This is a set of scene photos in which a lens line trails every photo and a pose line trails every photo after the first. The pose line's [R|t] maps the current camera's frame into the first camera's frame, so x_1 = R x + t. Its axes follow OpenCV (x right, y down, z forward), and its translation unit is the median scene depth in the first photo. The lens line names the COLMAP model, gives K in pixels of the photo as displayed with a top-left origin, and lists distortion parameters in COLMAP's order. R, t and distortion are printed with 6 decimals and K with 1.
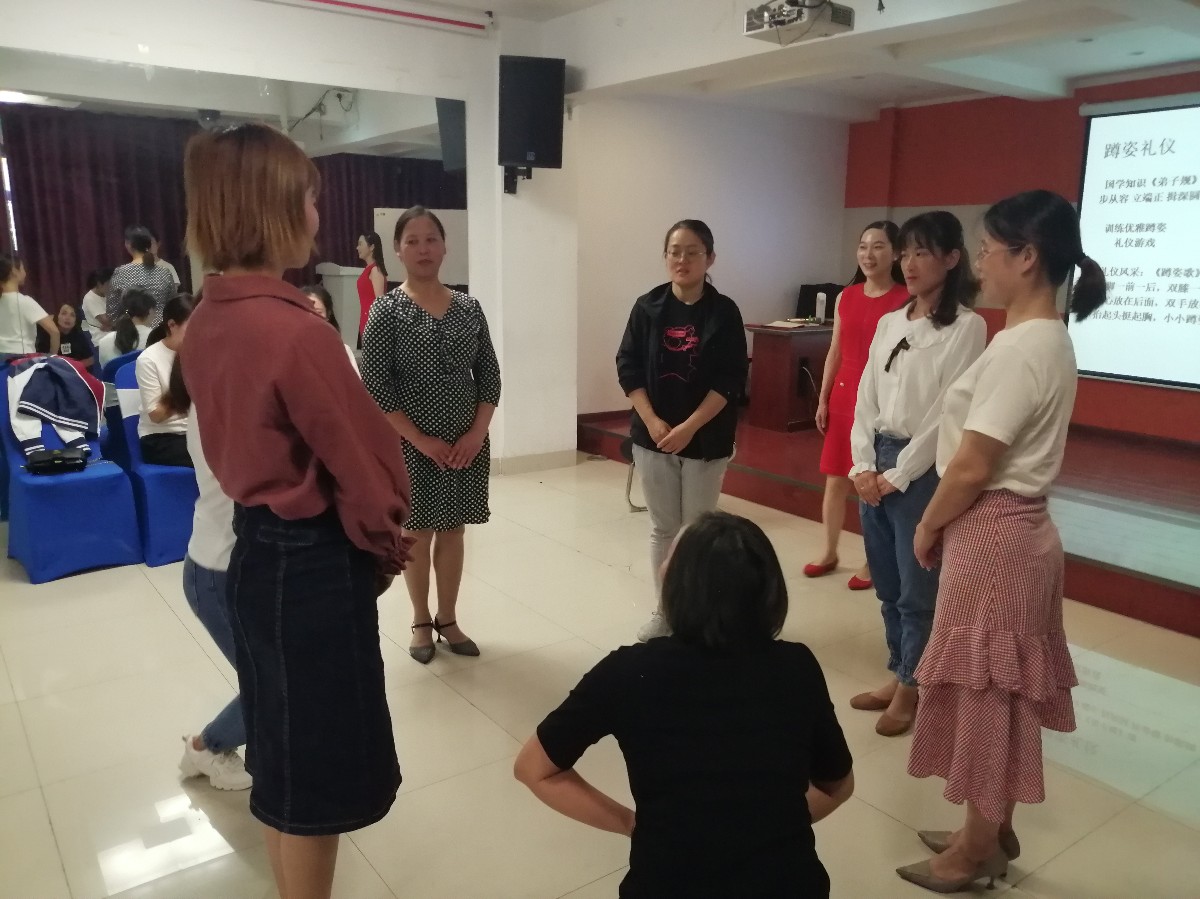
lens RADIAL K [[958.6, 0, 604.9], [0, 958.6, 455.1], [0, 0, 1]] dist [0.028001, -0.053235]
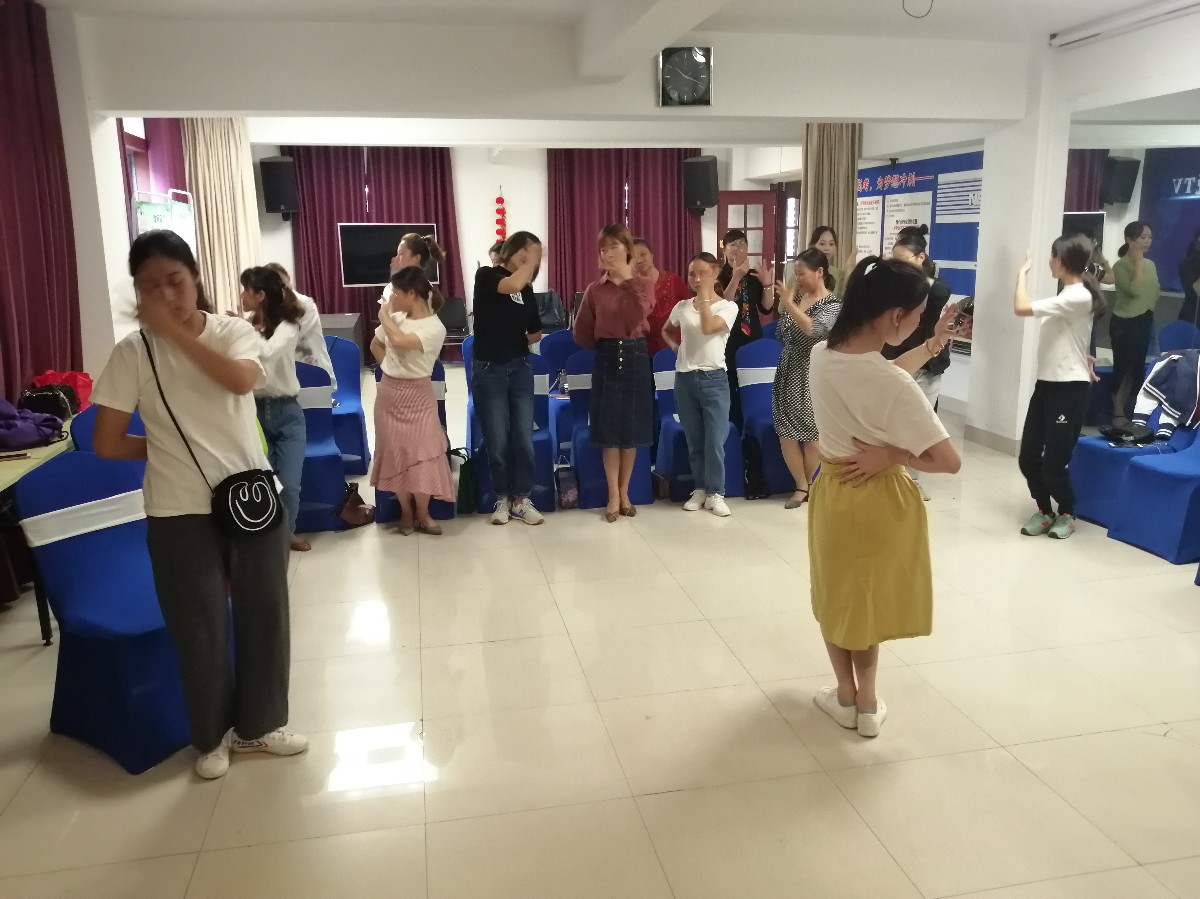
lens RADIAL K [[958.6, 0, 605.5], [0, 958.6, 455.8], [0, 0, 1]] dist [0.028001, -0.053235]
pose [[-0.430592, 0.193766, -0.881502, 0.606945], [-0.179839, 0.938678, 0.294181, -0.158701], [0.884448, 0.285201, -0.369341, 0.674760]]
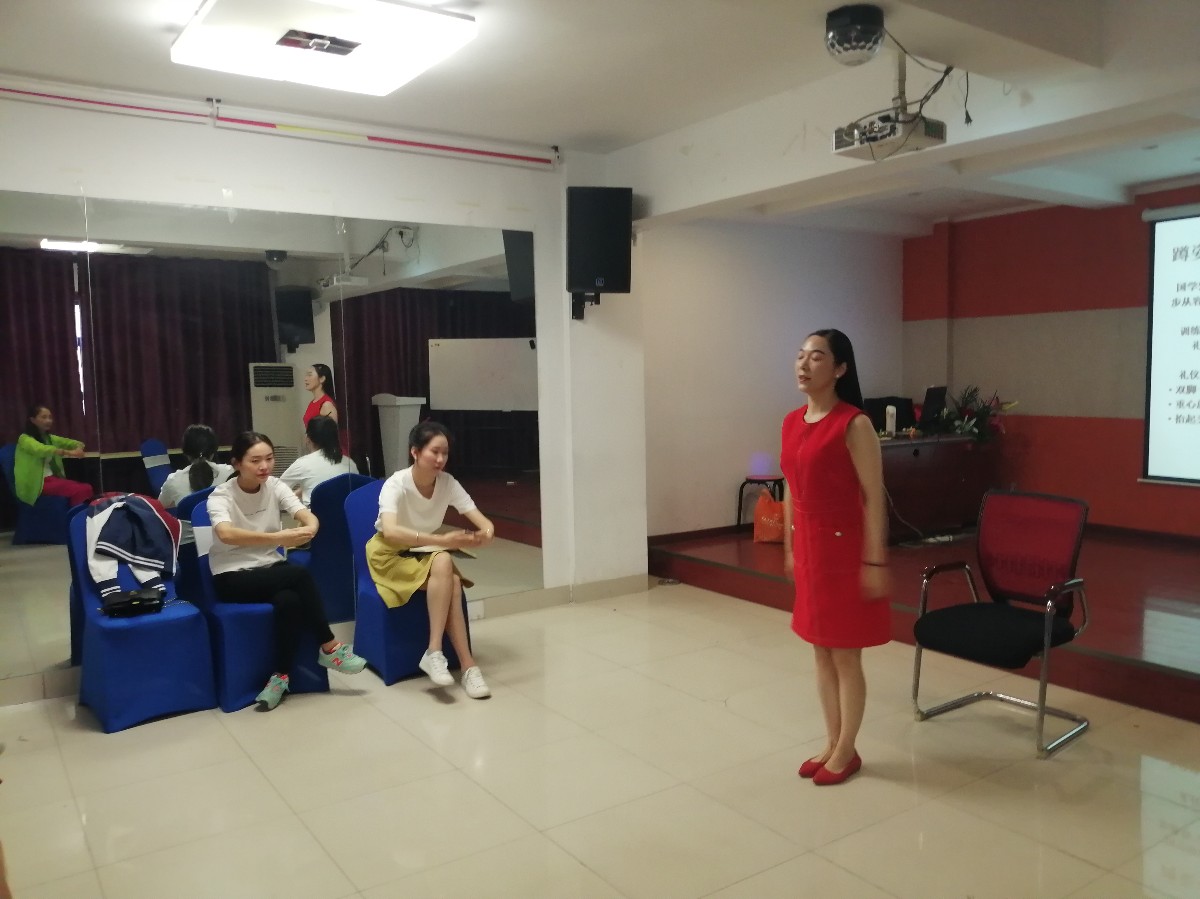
lens RADIAL K [[958.6, 0, 606.4], [0, 958.6, 457.2], [0, 0, 1]] dist [0.028001, -0.053235]
pose [[0.998852, -0.032061, -0.035594, -0.039179], [0.027459, 0.992027, -0.123001, -0.005028], [0.039254, 0.121882, 0.991768, 0.025792]]
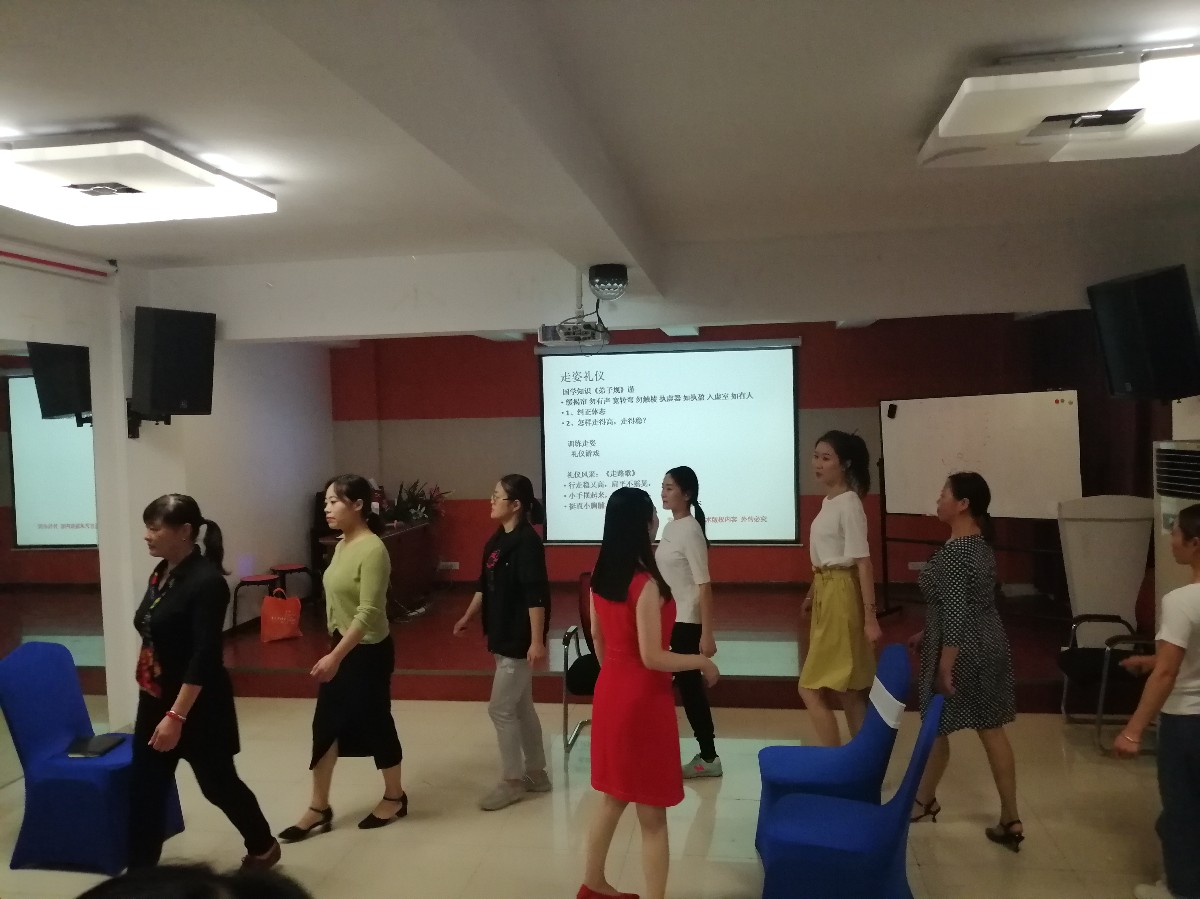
lens RADIAL K [[958.6, 0, 605.8], [0, 958.6, 450.9], [0, 0, 1]] dist [0.028001, -0.053235]
pose [[0.712630, -0.062450, 0.698755, -0.448605], [0.180631, 0.978782, -0.096741, -0.086962], [-0.677888, 0.195157, 0.708789, 0.011679]]
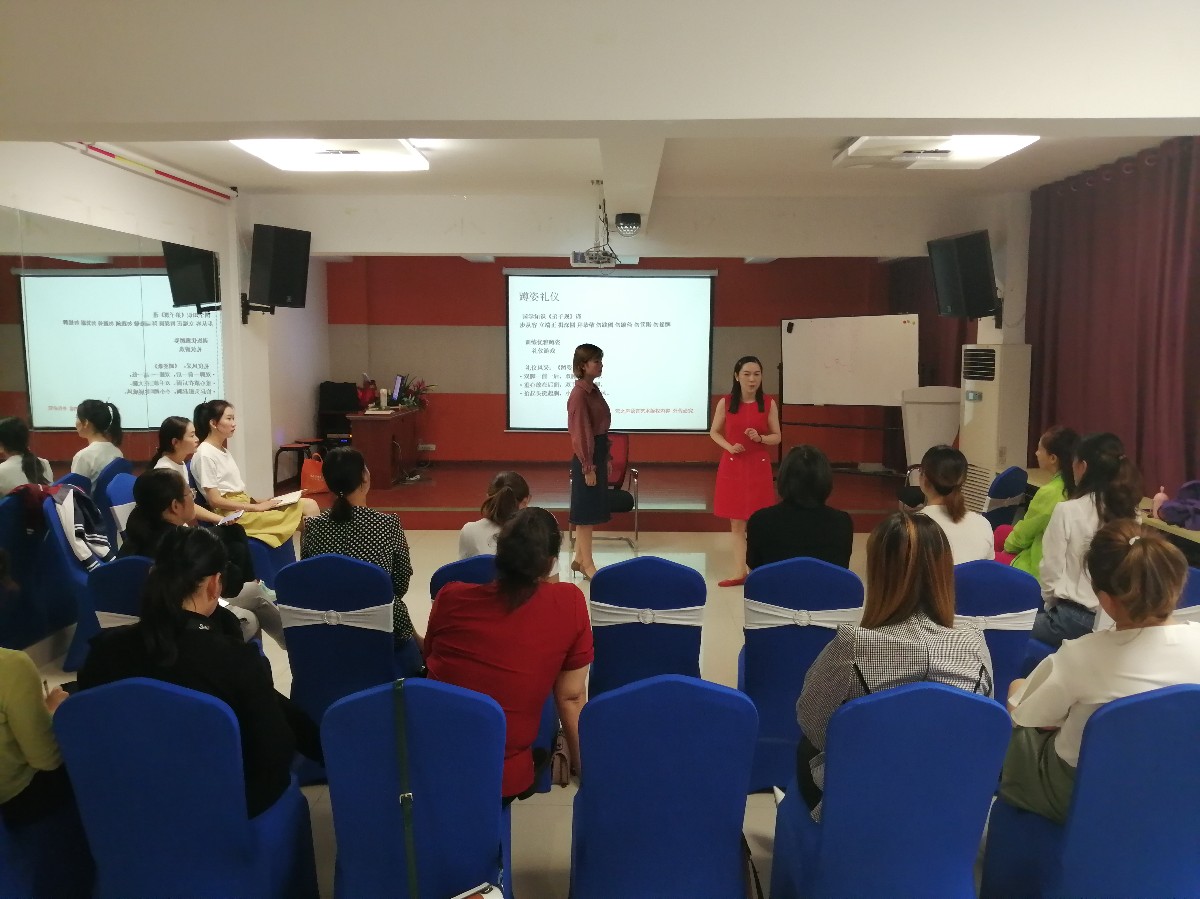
lens RADIAL K [[958.6, 0, 608.3], [0, 958.6, 451.6], [0, 0, 1]] dist [0.028001, -0.053235]
pose [[0.609585, -0.102651, 0.786046, -0.847915], [0.168373, 0.985722, -0.001847, -0.026050], [-0.774633, 0.133475, 0.618165, -0.131827]]
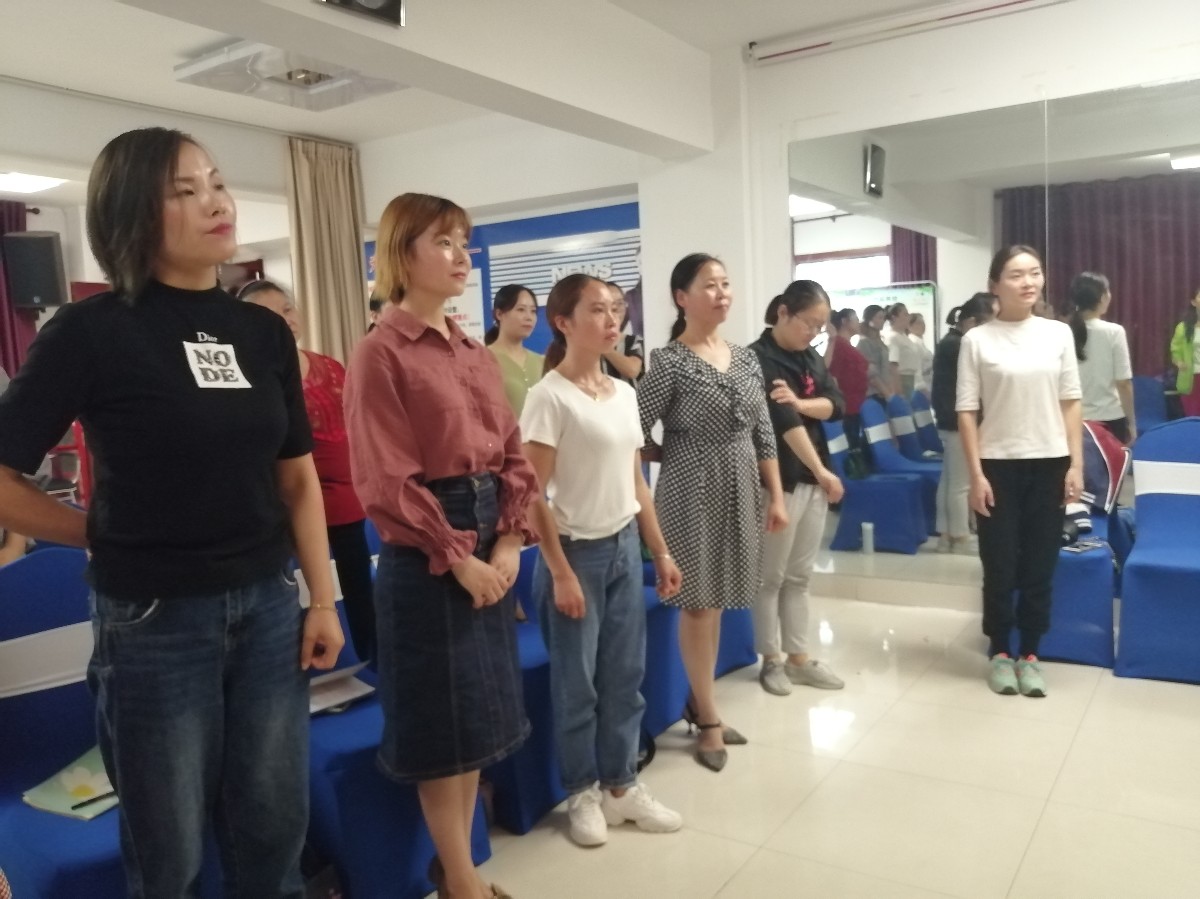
lens RADIAL K [[958.6, 0, 602.4], [0, 958.6, 457.9], [0, 0, 1]] dist [0.028001, -0.053235]
pose [[0.331248, 0.068029, -0.941088, 0.111032], [-0.146419, 0.989021, 0.019957, -0.015591], [0.932114, 0.131183, 0.337572, 0.226651]]
